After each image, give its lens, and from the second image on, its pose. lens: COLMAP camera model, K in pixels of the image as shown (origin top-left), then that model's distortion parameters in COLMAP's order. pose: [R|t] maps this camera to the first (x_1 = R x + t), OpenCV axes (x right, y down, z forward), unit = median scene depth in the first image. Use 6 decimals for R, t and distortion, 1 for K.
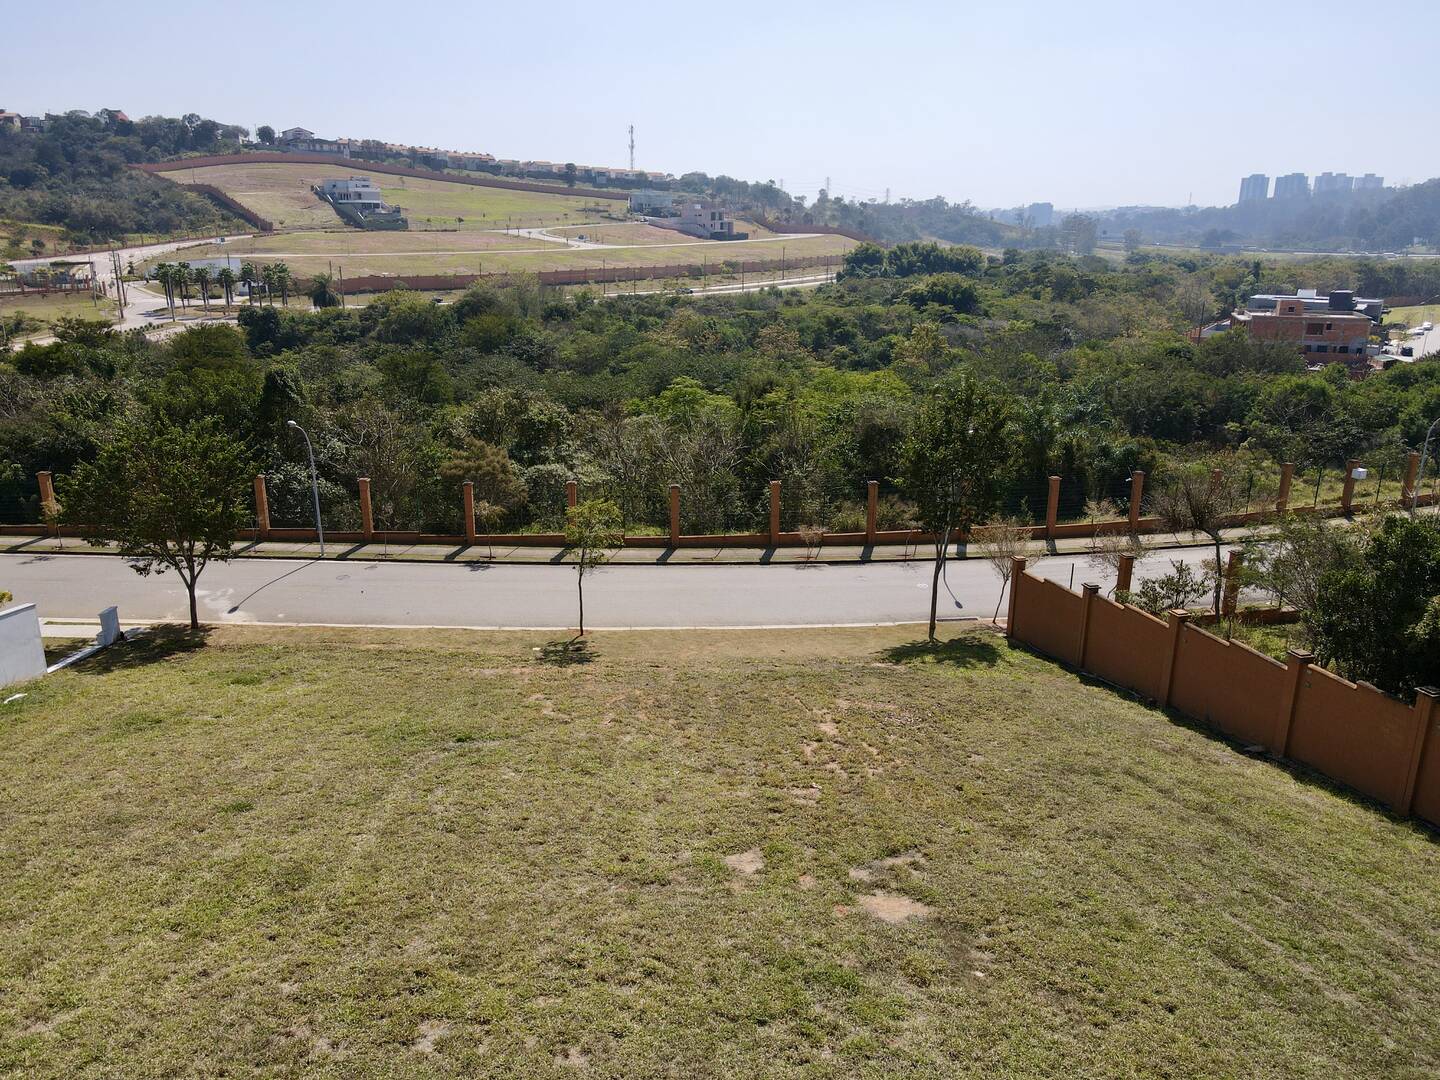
lens RADIAL K [[1054.9, 0, 720.0], [0, 1054.9, 540.0], [0, 0, 1]] dist [-0.000790, 0.039117]
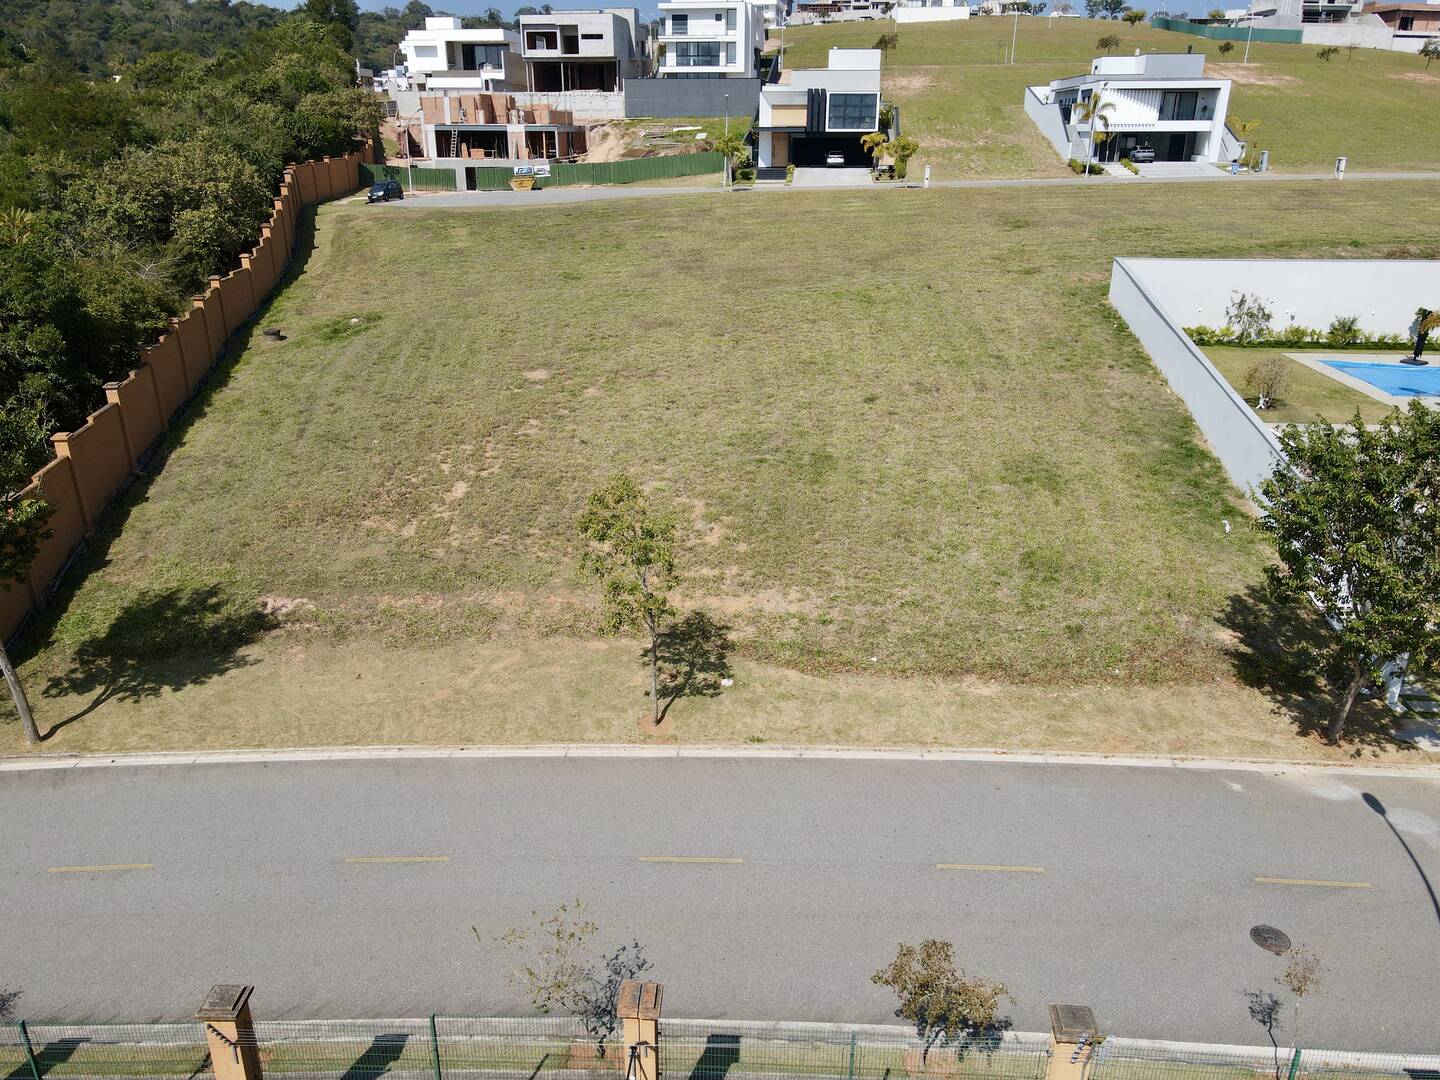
lens RADIAL K [[1054.9, 0, 720.0], [0, 1054.9, 540.0], [0, 0, 1]] dist [-0.000790, 0.039117]
pose [[-0.994459, -0.027582, 0.101443, -0.055658], [0.037801, 0.806604, 0.589883, -0.084607], [-0.098094, 0.590449, -0.801092, 0.347664]]
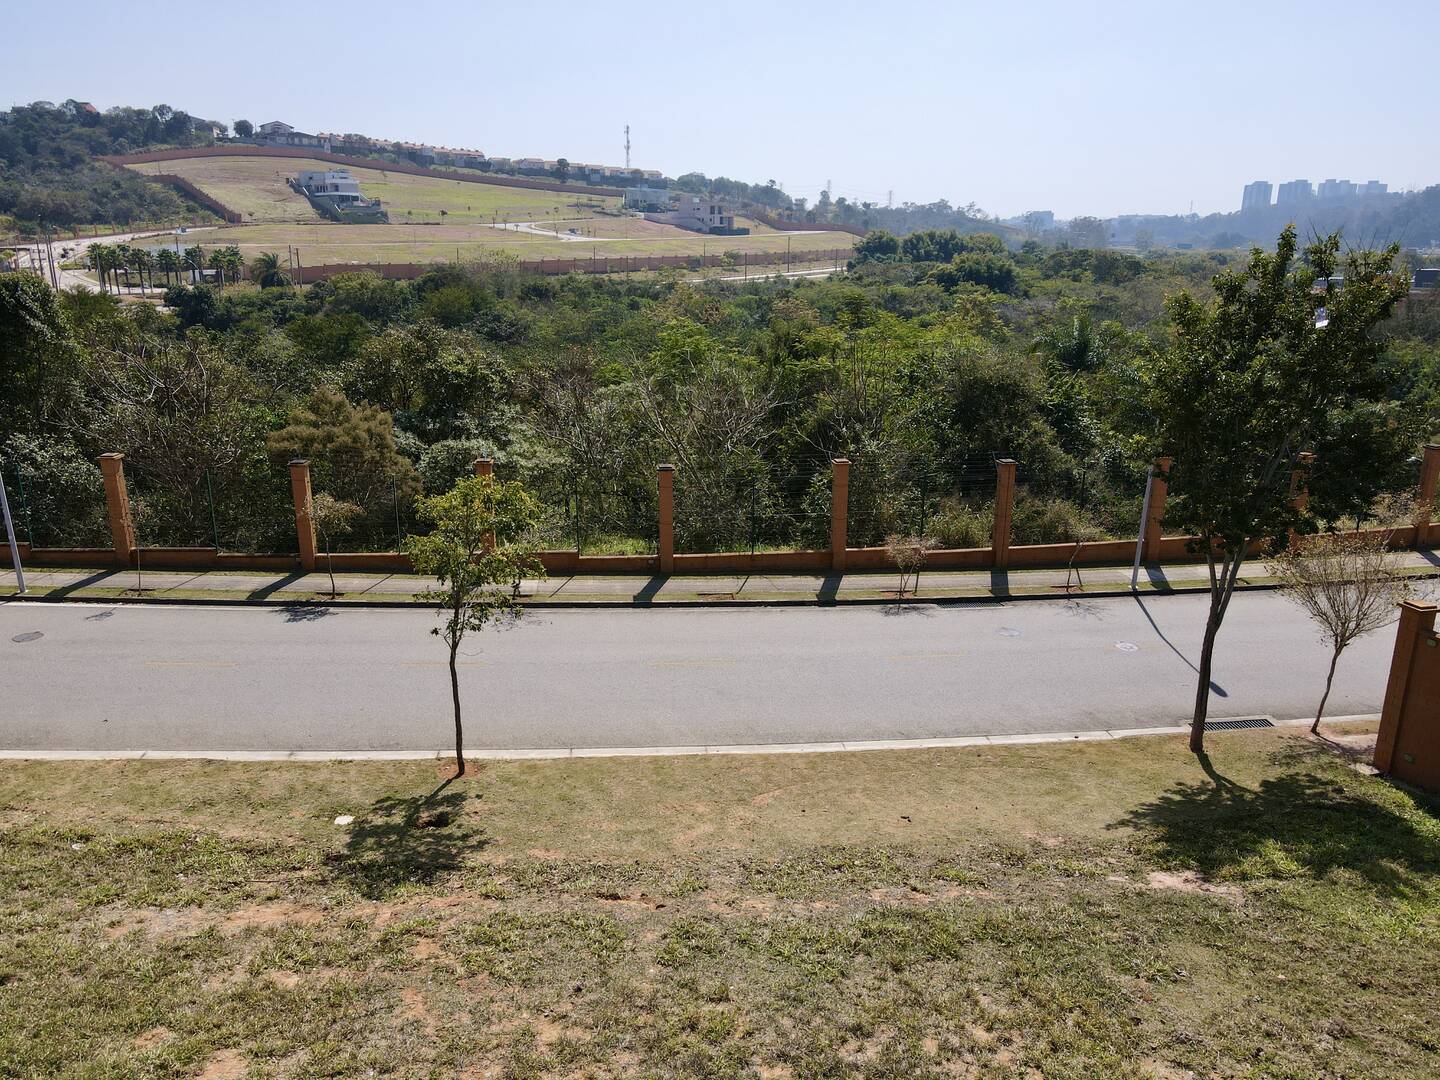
lens RADIAL K [[1054.9, 0, 720.0], [0, 1054.9, 540.0], [0, 0, 1]] dist [-0.000790, 0.039117]
pose [[0.999995, -0.002607, 0.001723, -0.004487], [0.002626, 0.999936, -0.010962, -0.001655], [-0.001694, 0.010966, 0.999938, 0.131381]]
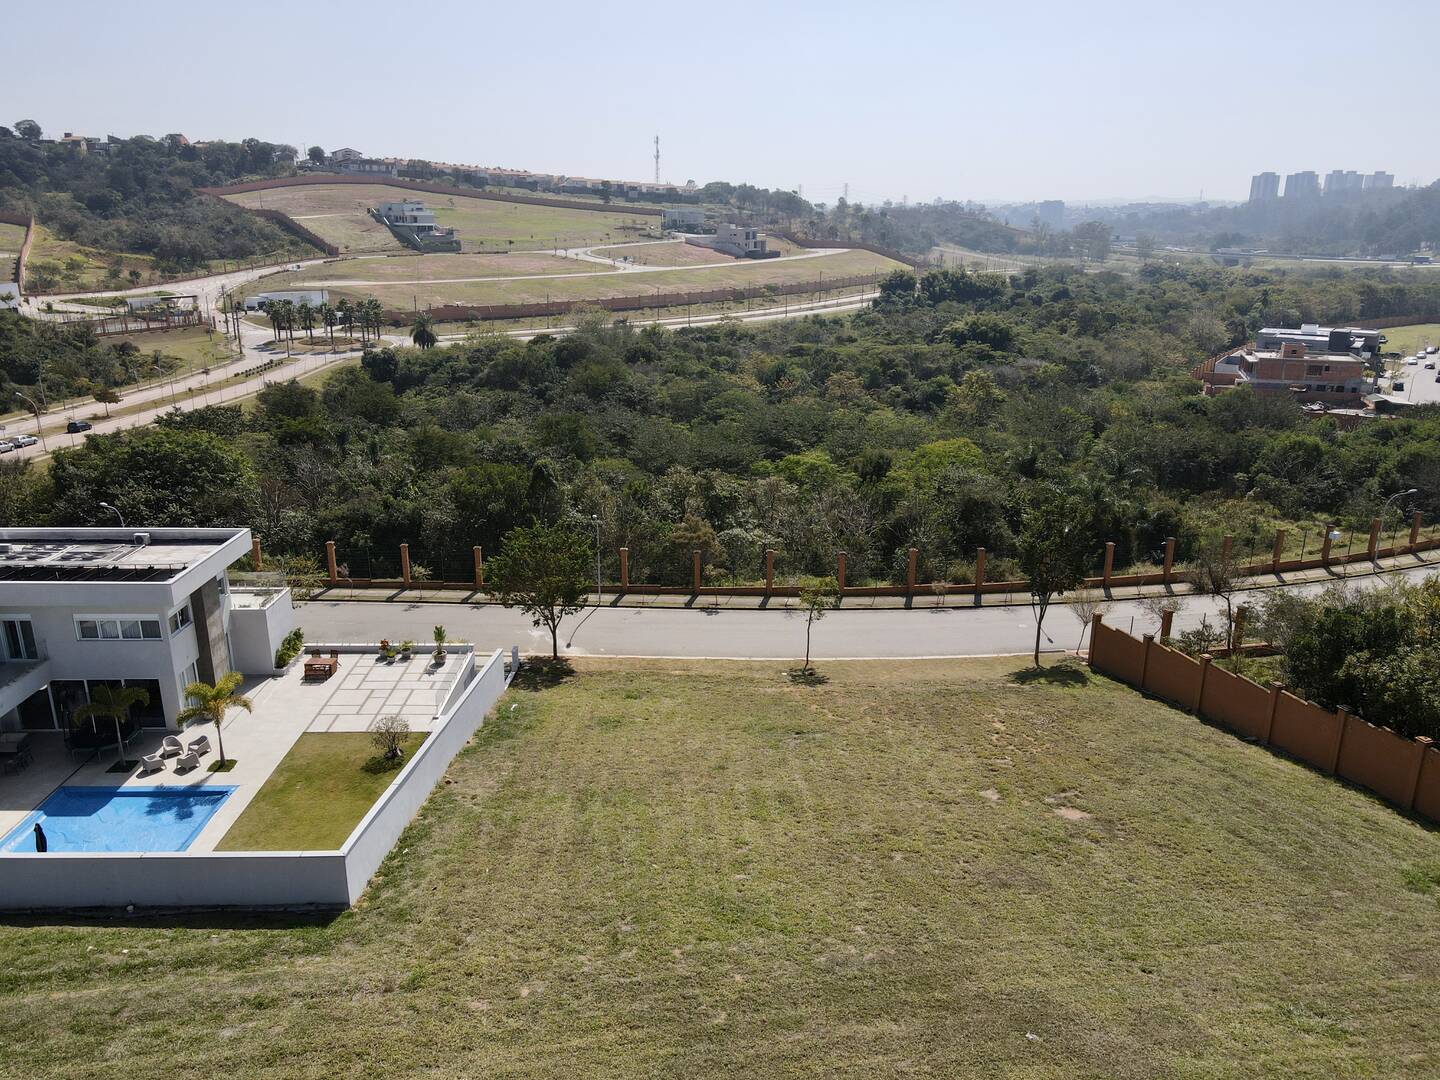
lens RADIAL K [[1054.9, 0, 720.0], [0, 1054.9, 540.0], [0, 0, 1]] dist [-0.000790, 0.039117]
pose [[0.999973, -0.000247, -0.007362, -0.059915], [0.000297, 0.999977, 0.006835, -0.023851], [0.007360, -0.006837, 0.999950, -0.125624]]
